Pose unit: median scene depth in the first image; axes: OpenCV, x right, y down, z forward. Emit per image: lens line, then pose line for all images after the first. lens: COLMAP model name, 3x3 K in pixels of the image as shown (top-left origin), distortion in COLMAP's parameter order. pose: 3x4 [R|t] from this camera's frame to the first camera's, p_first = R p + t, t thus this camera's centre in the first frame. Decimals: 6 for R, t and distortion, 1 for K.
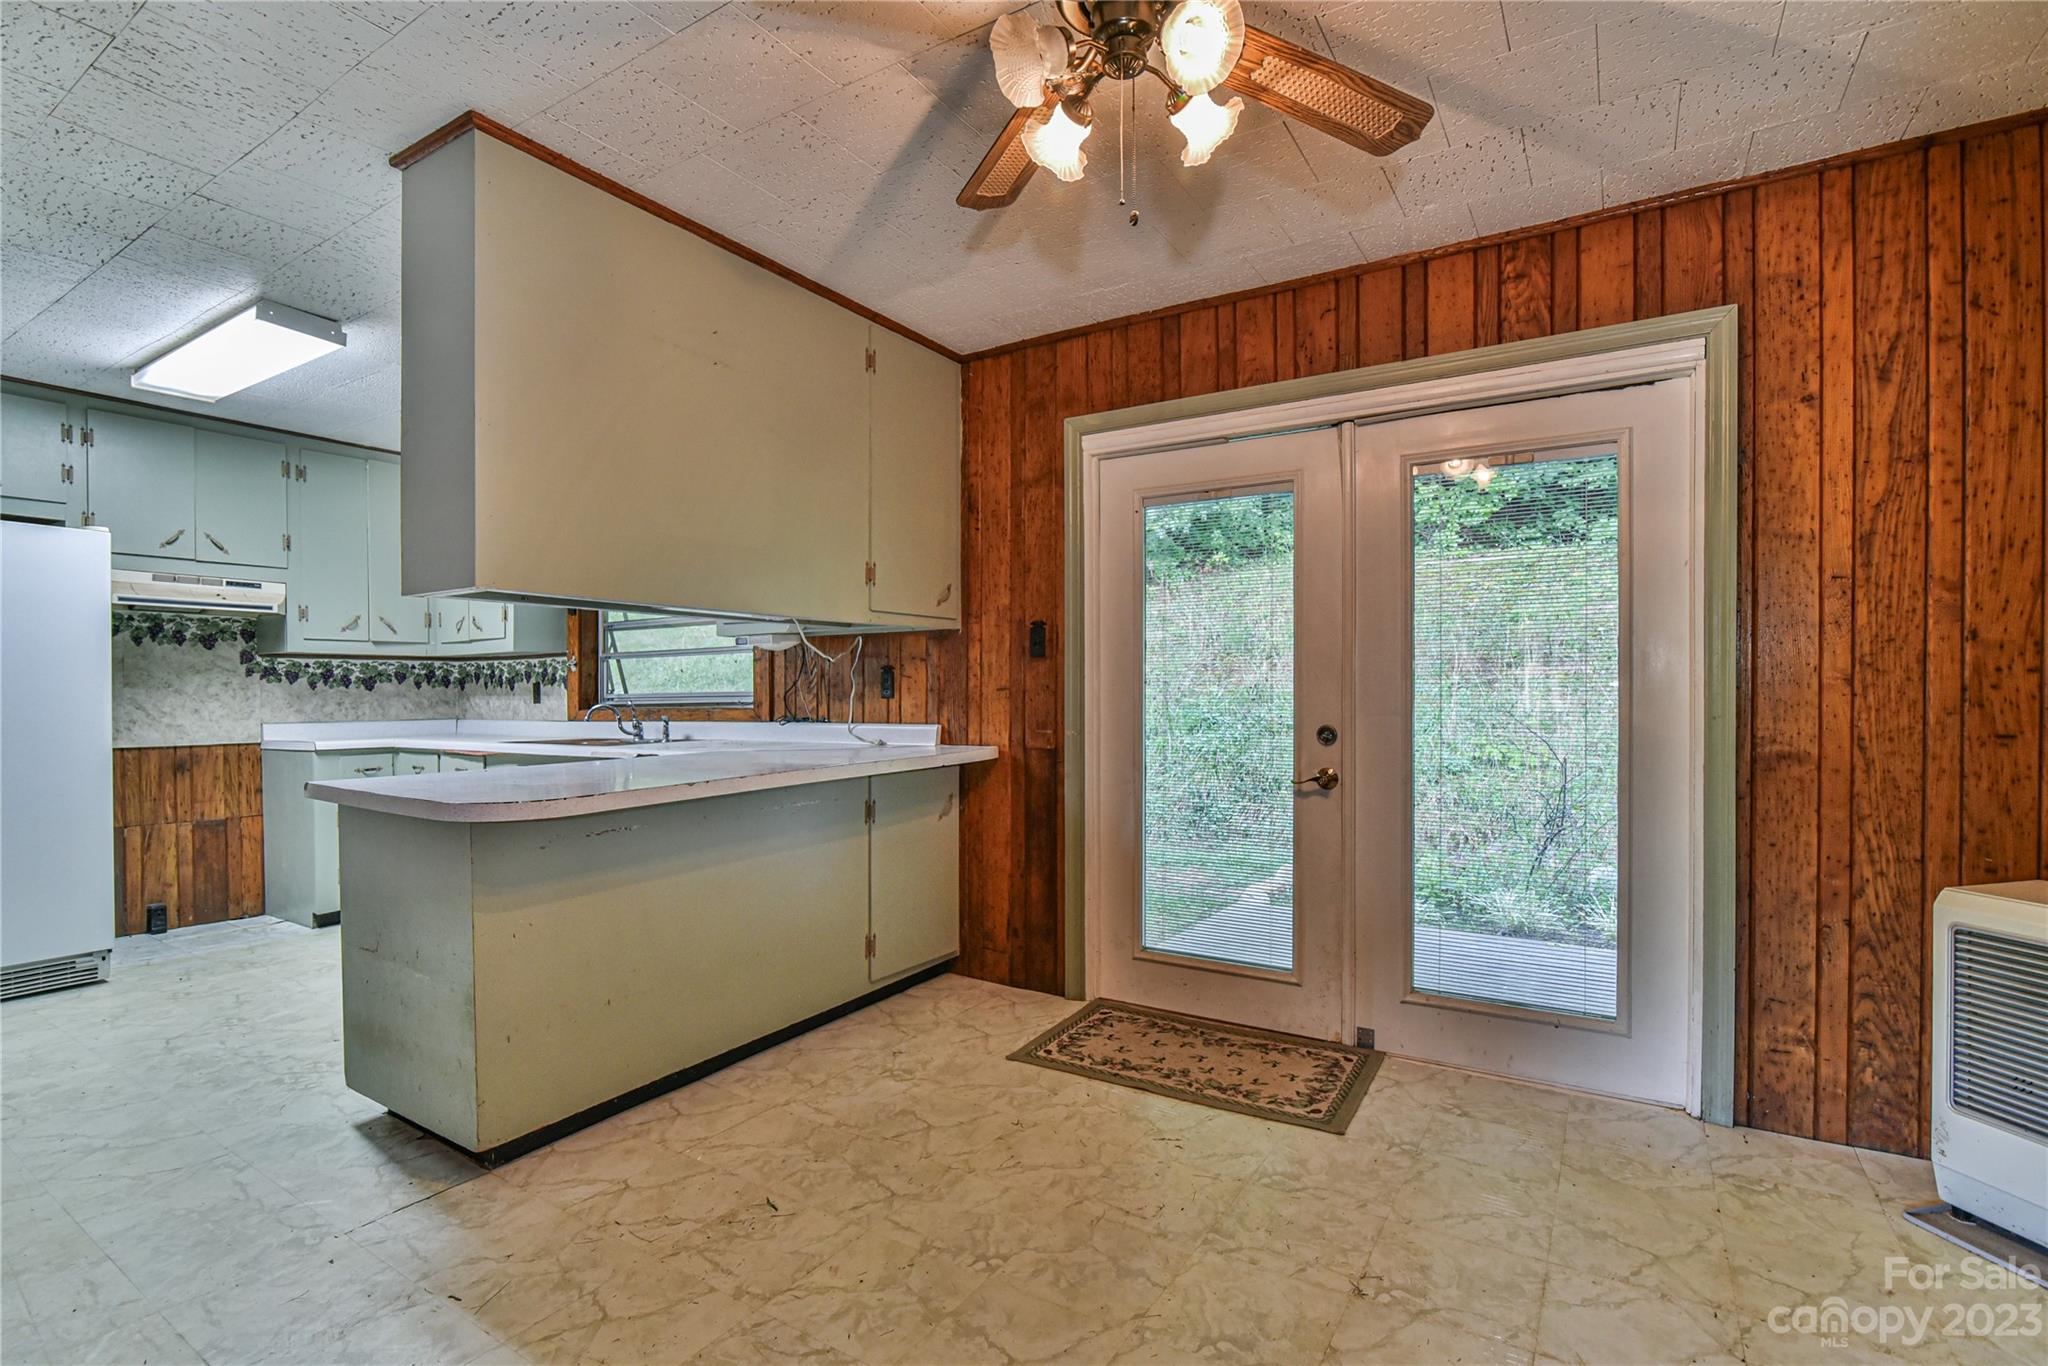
lens RADIAL K [[952.7, 0, 1025.5], [0, 952.7, 698.1], [0, 0, 1]] dist [-0.017143, 0.000987]
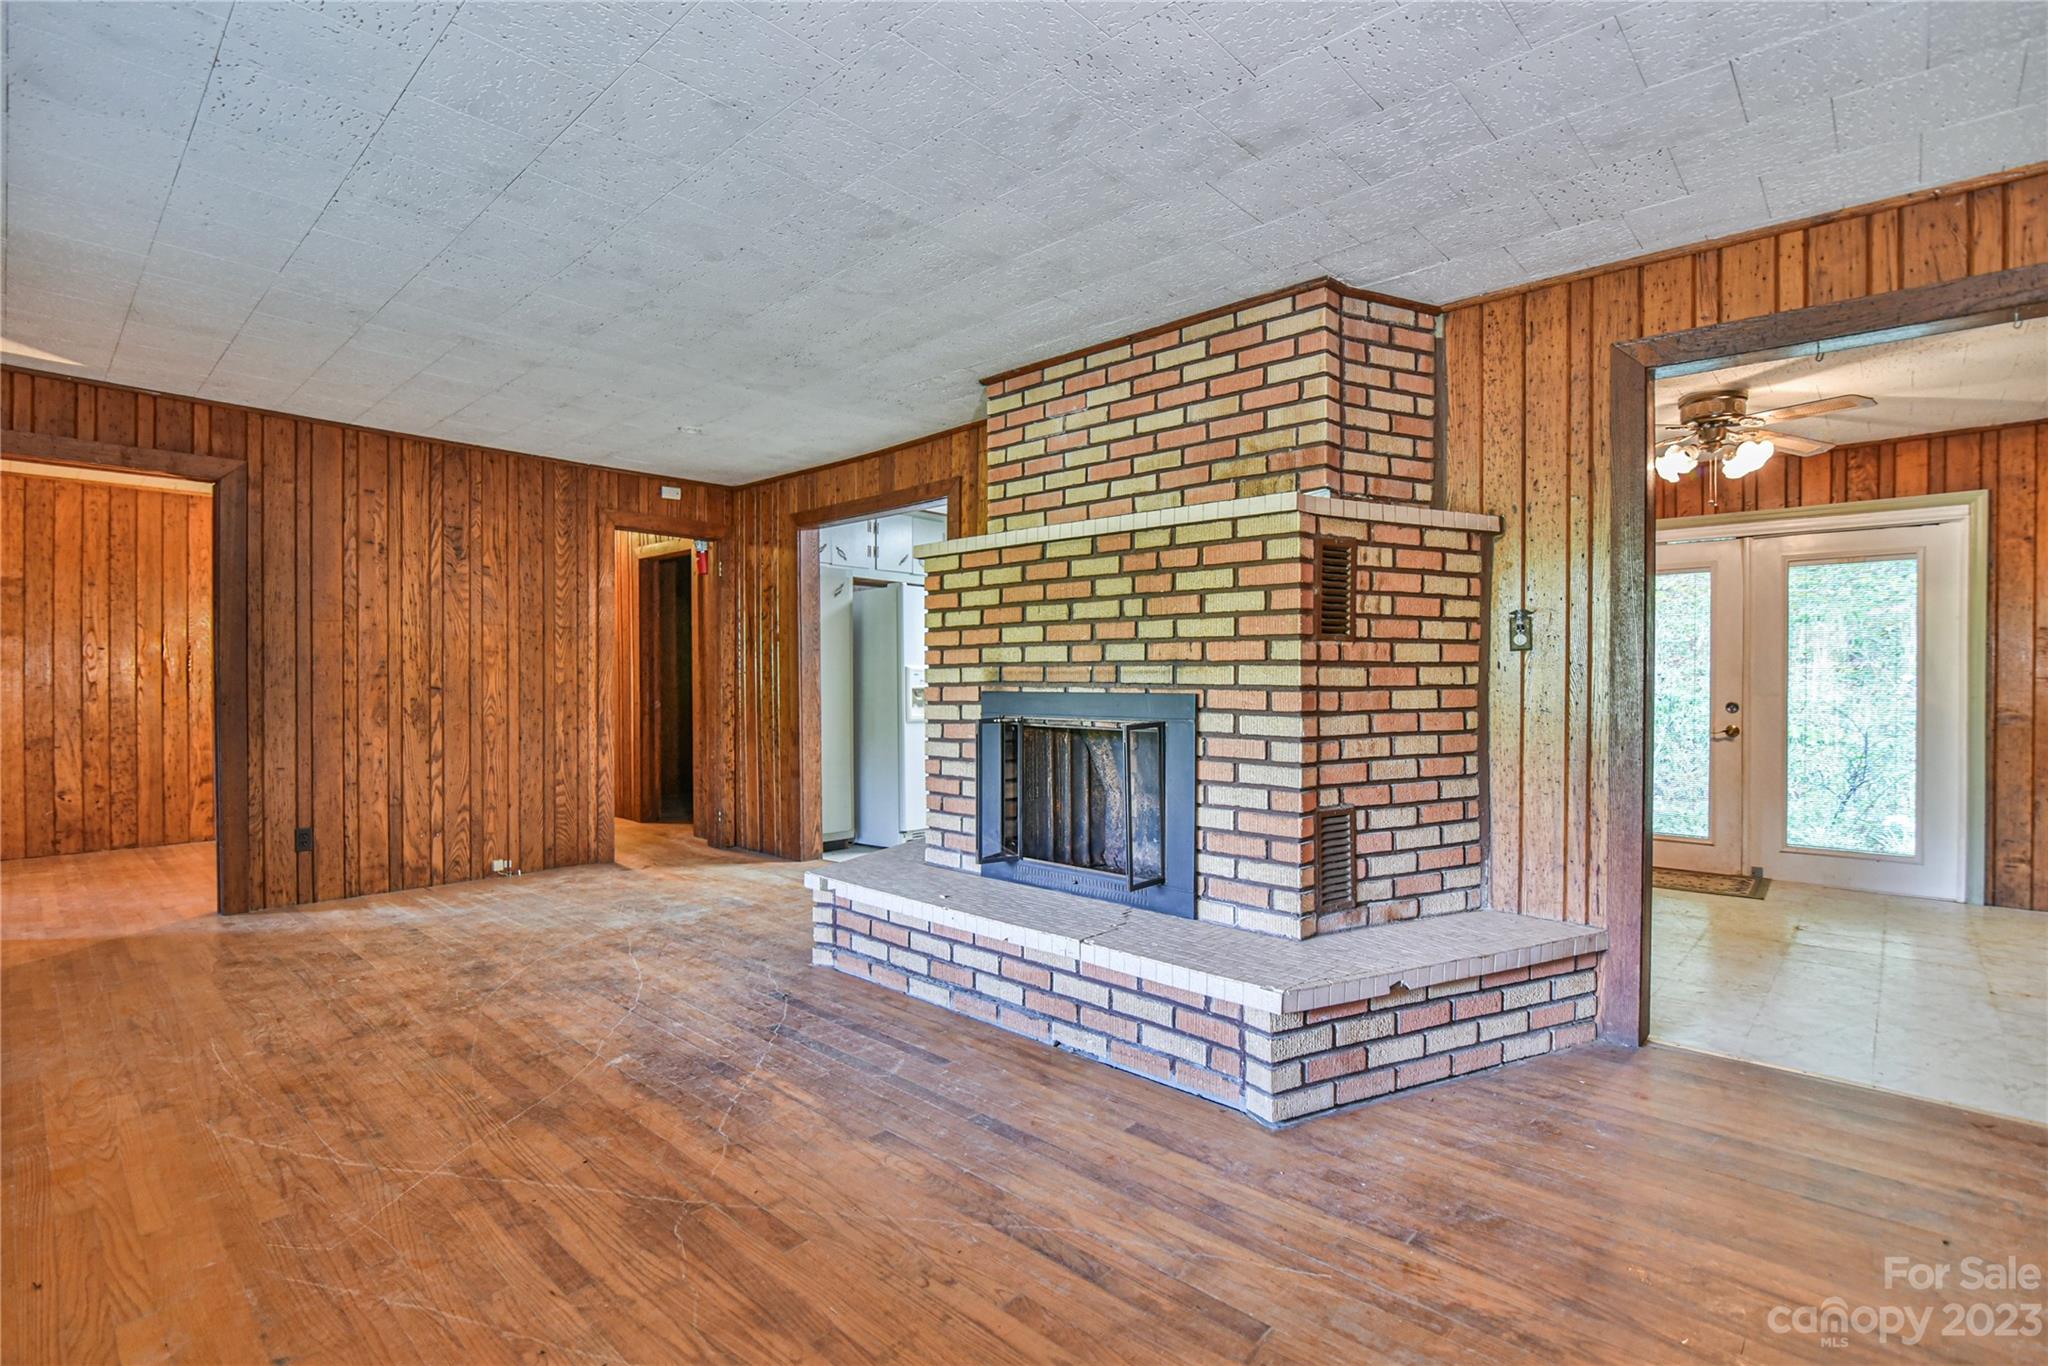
lens RADIAL K [[952.7, 0, 1014.3], [0, 952.7, 684.9], [0, 0, 1]] dist [-0.017143, 0.000987]
pose [[0.981079, 0.005350, -0.193534, -0.867156], [-0.005561, 0.999984, -0.000548, 0.006139], [0.193529, 0.001614, 0.981093, -1.321716]]
